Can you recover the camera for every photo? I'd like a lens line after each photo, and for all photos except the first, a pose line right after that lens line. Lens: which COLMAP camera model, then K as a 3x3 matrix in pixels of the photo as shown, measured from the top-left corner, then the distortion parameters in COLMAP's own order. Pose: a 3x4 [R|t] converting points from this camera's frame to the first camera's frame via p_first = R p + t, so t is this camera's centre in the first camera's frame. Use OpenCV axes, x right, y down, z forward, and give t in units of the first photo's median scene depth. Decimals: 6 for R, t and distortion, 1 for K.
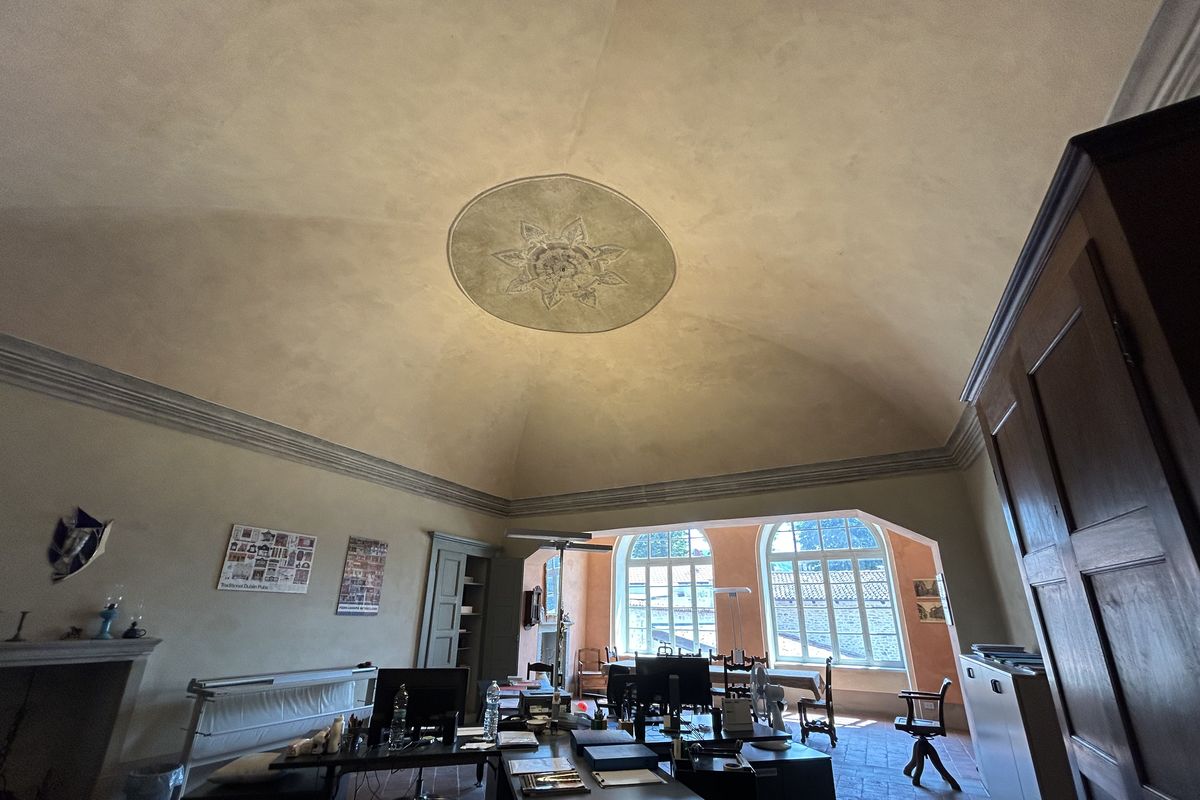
lens RADIAL K [[486.4, 0, 598.4], [0, 486.4, 450.0], [0, 0, 1]] dist [-0.002513, 0.004182]
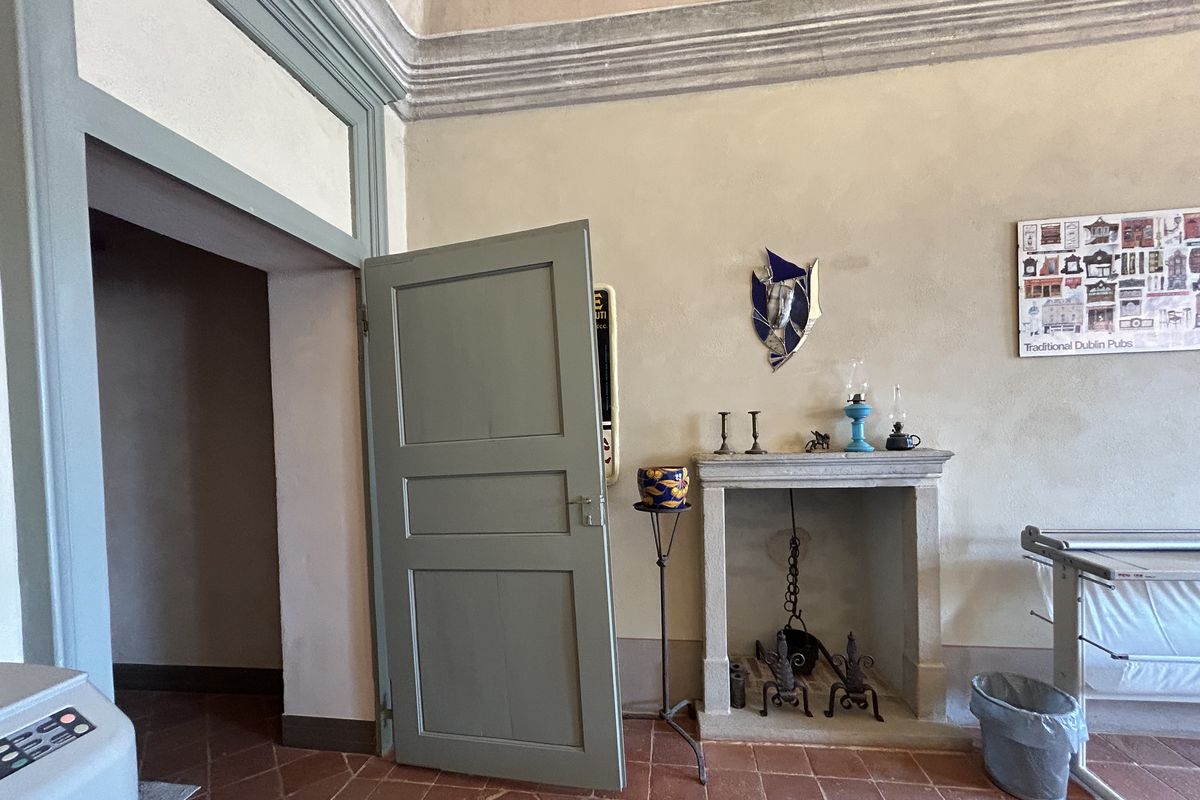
lens RADIAL K [[470.2, 0, 599.3], [0, 470.2, 436.4], [0, 0, 1]] dist [-0.000382, -0.000041]
pose [[0.352511, -0.010771, -0.935746, -0.476158], [0.334886, 0.935166, 0.115393, 0.159788], [0.873835, -0.354046, 0.333264, 0.432396]]
